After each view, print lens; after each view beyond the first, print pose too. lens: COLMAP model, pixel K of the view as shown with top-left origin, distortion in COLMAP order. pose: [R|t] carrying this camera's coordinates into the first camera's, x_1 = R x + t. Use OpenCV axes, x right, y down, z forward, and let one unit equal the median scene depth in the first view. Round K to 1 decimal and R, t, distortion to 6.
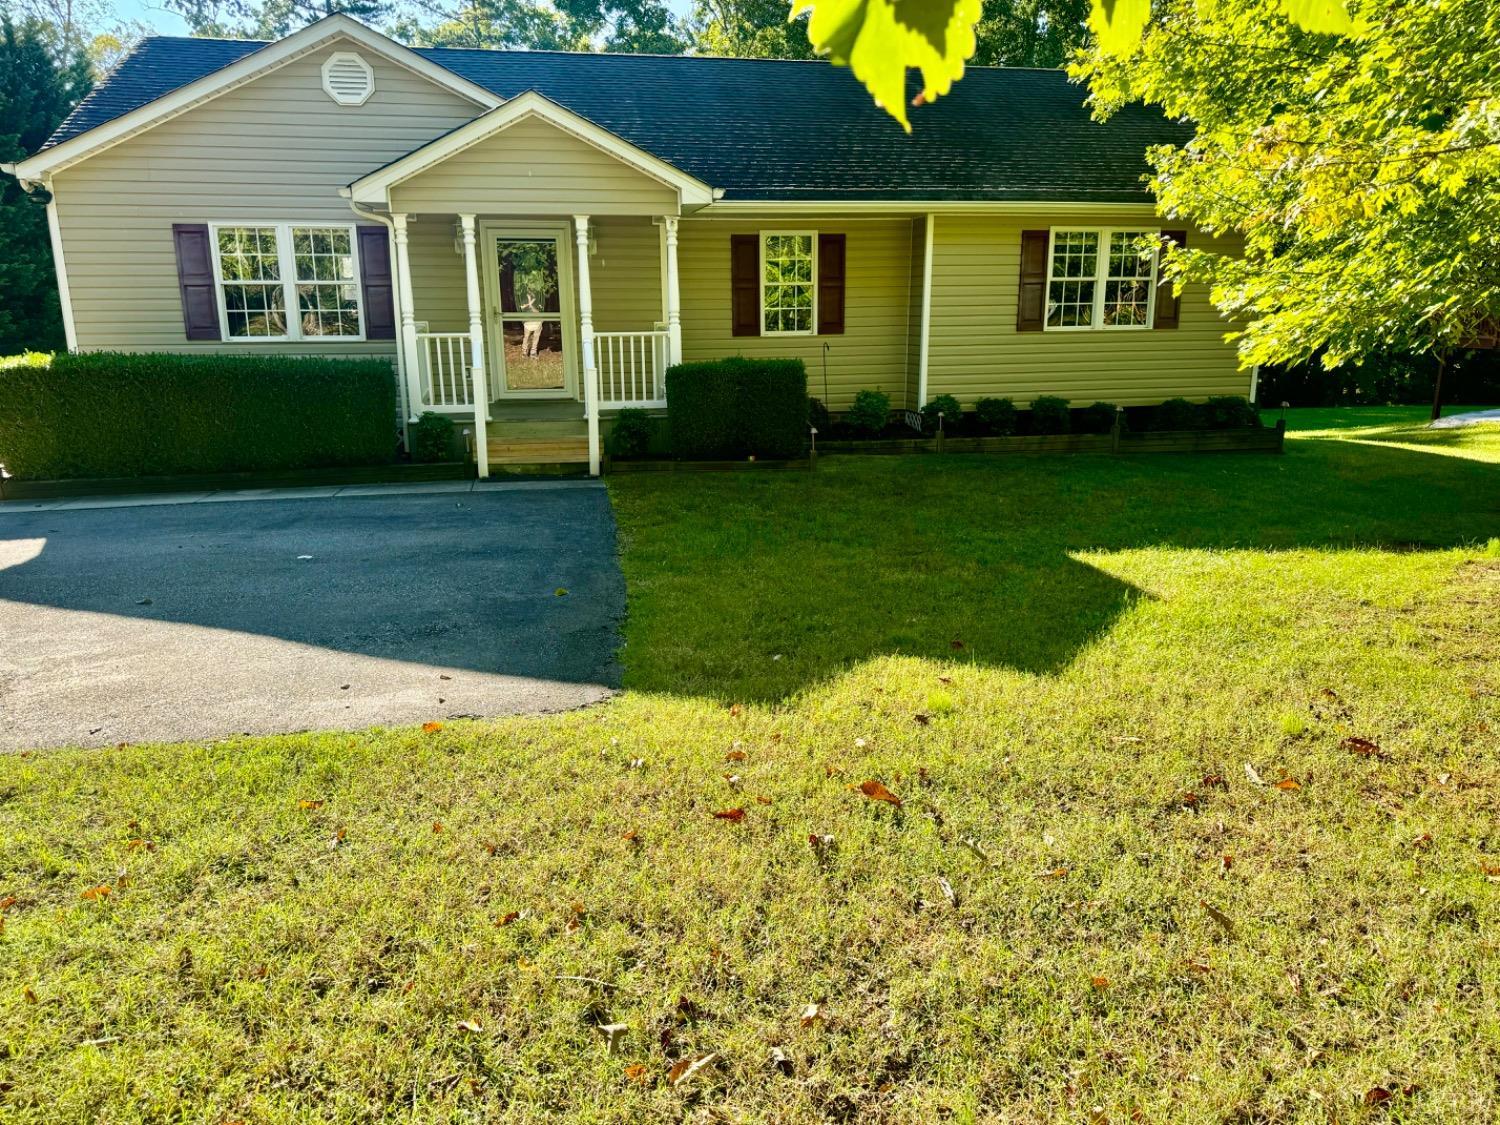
lens RADIAL K [[1065.2, 0, 728.2], [0, 1065.2, 560.3], [0, 0, 1]] dist [0.135503, -0.216606]
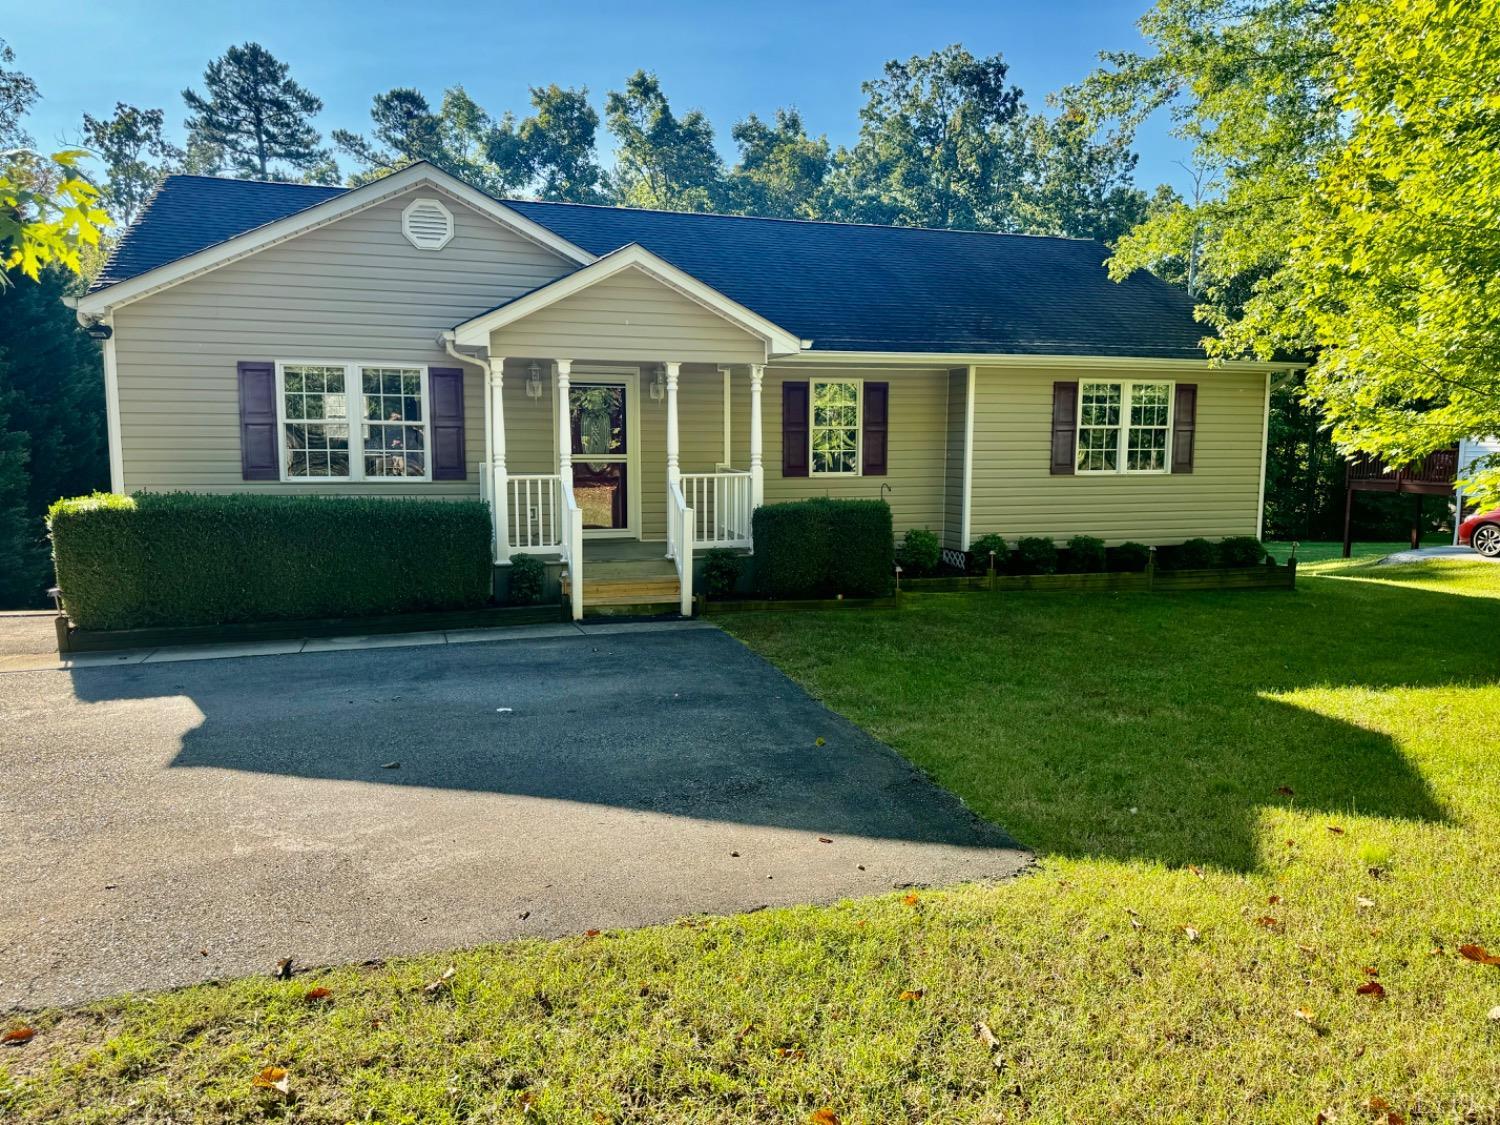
lens RADIAL K [[1061.0, 0, 750.0], [0, 1061.0, 562.5], [0, 0, 1]] dist [0.185729, -0.347420]
pose [[0.992799, -0.003494, 0.119740, -0.175599], [0.018004, 0.992573, -0.120310, -0.008542], [-0.118430, 0.121600, 0.985489, 0.019118]]
